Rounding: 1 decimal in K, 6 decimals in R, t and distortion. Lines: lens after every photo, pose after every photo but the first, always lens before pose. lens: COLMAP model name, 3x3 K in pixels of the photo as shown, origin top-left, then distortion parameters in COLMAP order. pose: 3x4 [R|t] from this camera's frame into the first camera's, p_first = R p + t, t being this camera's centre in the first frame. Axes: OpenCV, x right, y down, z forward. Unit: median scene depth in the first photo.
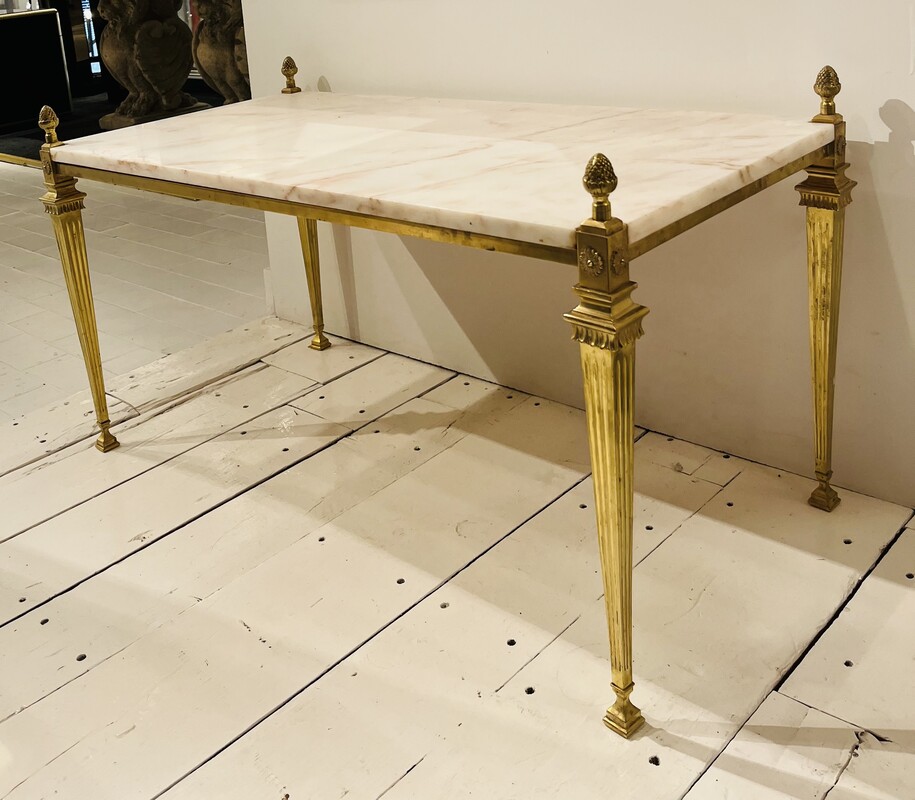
lens RADIAL K [[1021.7, 0, 410.4], [0, 1021.7, 139.4], [0, 0, 1]] dist [0.042448, -0.082999]
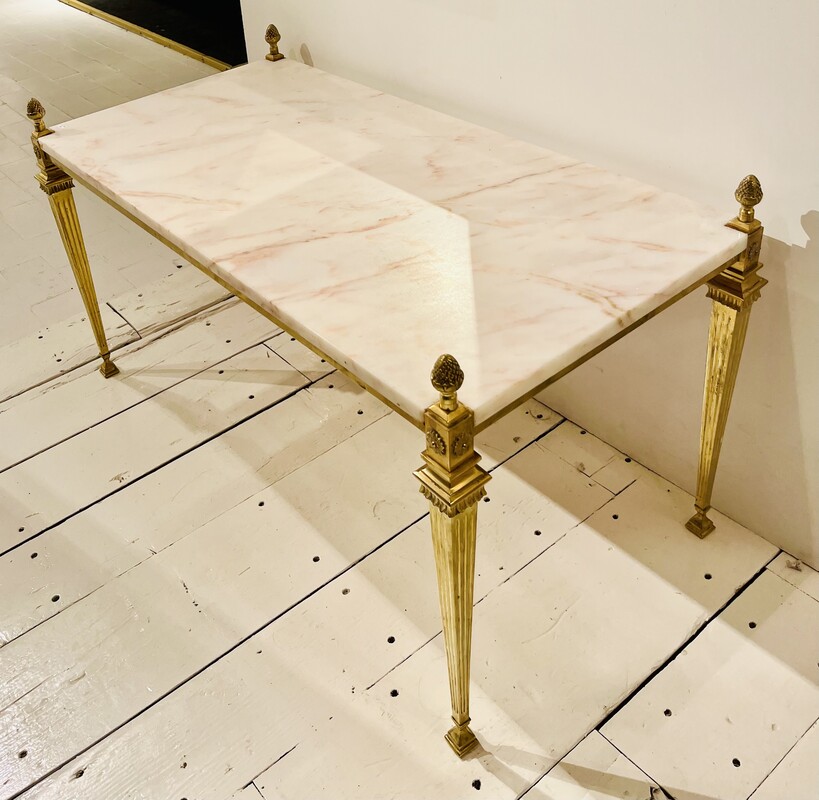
lens RADIAL K [[925.9, 0, 357.0], [0, 925.9, 209.6], [0, 0, 1]] dist [0.038038, -0.066863]
pose [[0.990668, 0.069771, -0.117084, 0.136678], [-0.031819, 0.953695, 0.299086, -0.284034], [0.132530, -0.292570, 0.947016, 0.101631]]
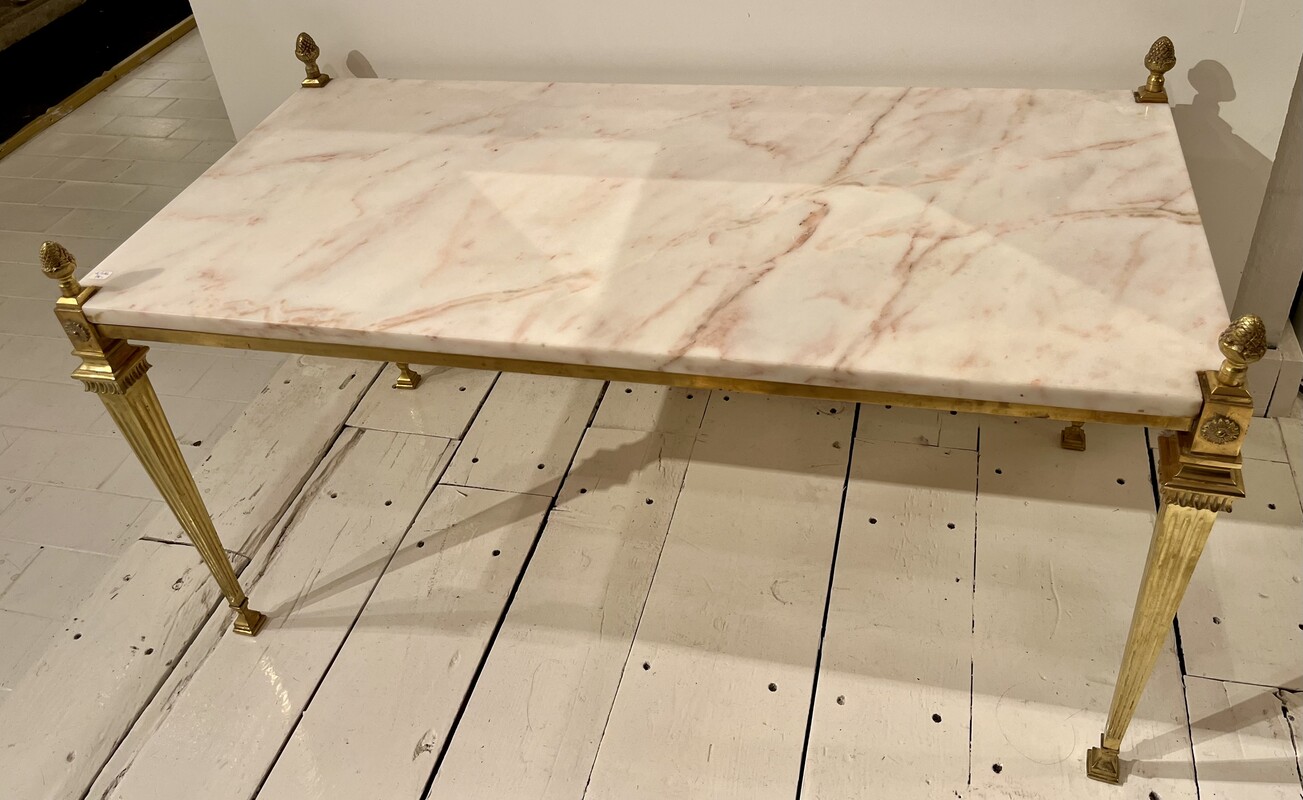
lens RADIAL K [[1068.9, 0, 648.4], [0, 1068.9, 309.9], [0, 0, 1]] dist [0.041373, -0.061959]
pose [[0.870365, -0.281647, 0.403906, -0.397107], [0.108803, 0.909995, 0.400090, -0.266258], [-0.480236, -0.304278, 0.822671, 0.376054]]
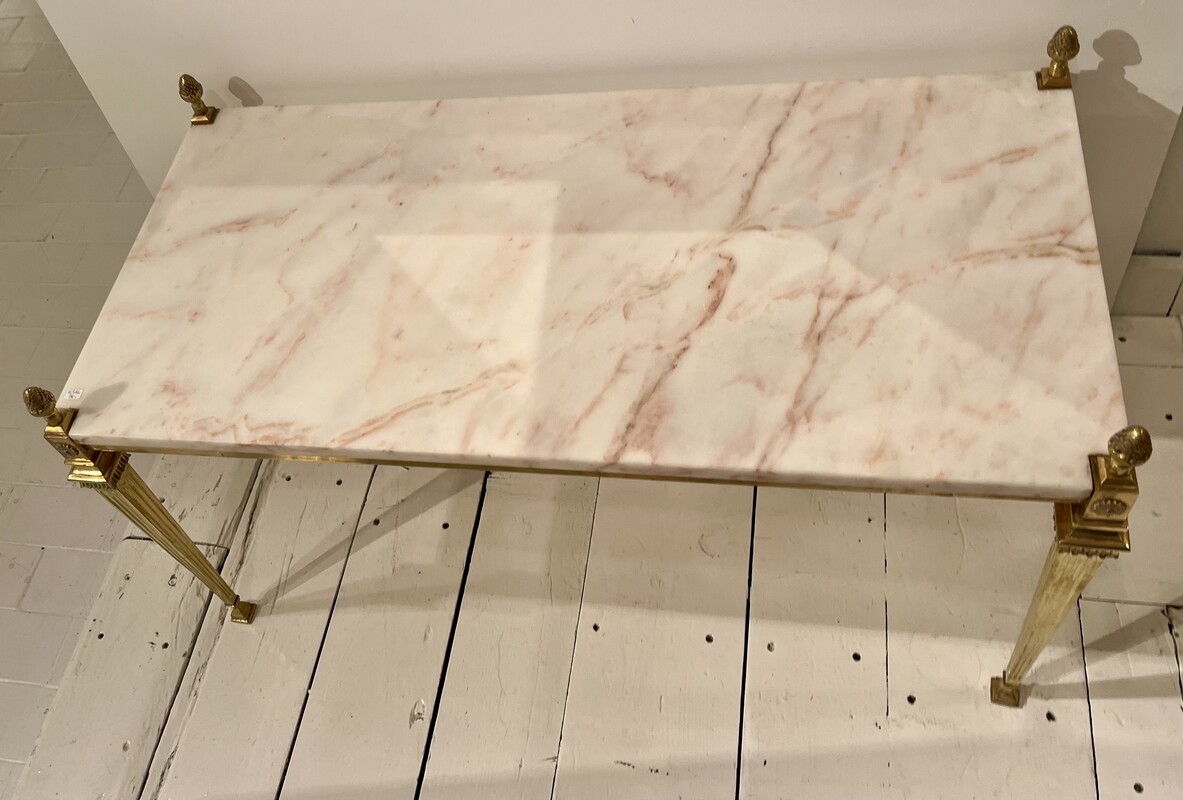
lens RADIAL K [[1108.4, 0, 470.8], [0, 1108.4, 351.3], [0, 0, 1]] dist [0.043011, -0.059898]
pose [[0.838943, -0.480964, 0.254652, -0.361003], [0.239832, 0.746776, 0.620327, -0.545775], [-0.488523, -0.459346, 0.741854, 0.419161]]
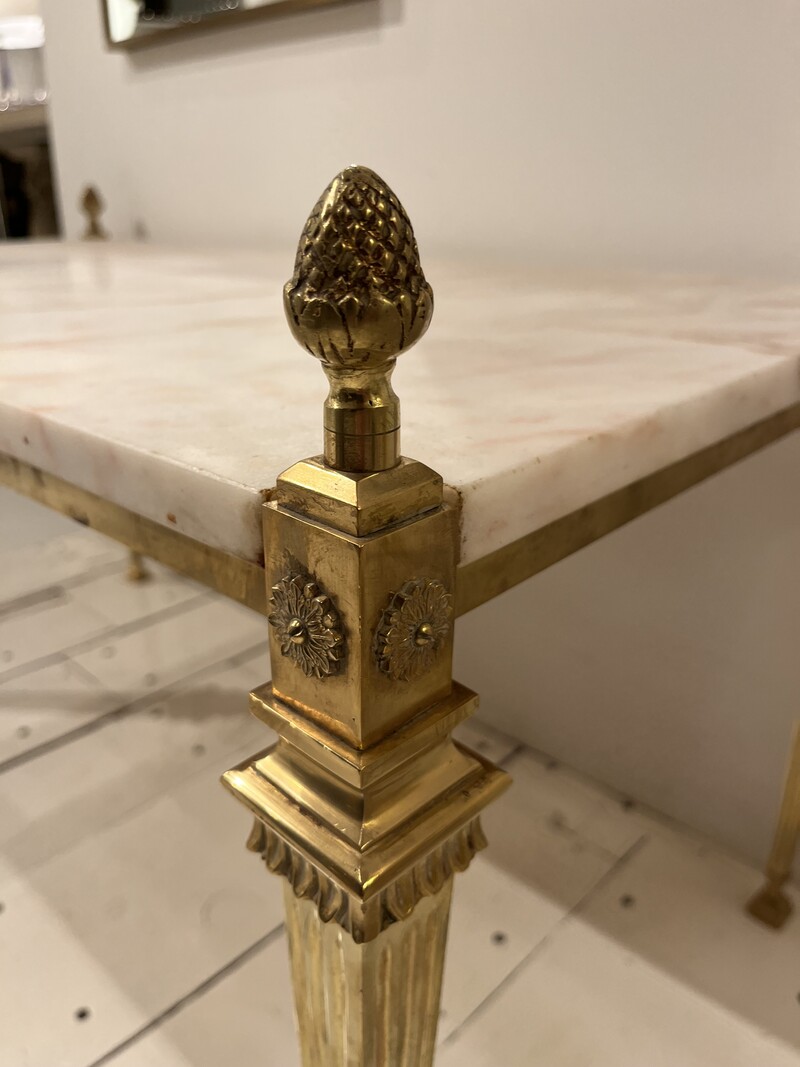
lens RADIAL K [[845.2, 0, 400.0], [0, 845.2, 533.5], [0, 0, 1]] dist [-0.011953, -0.006705]
pose [[0.995902, 0.078033, 0.045706, 0.134603], [-0.085419, 0.977651, 0.192101, 0.038811], [-0.029695, -0.195218, 0.980310, 0.566541]]
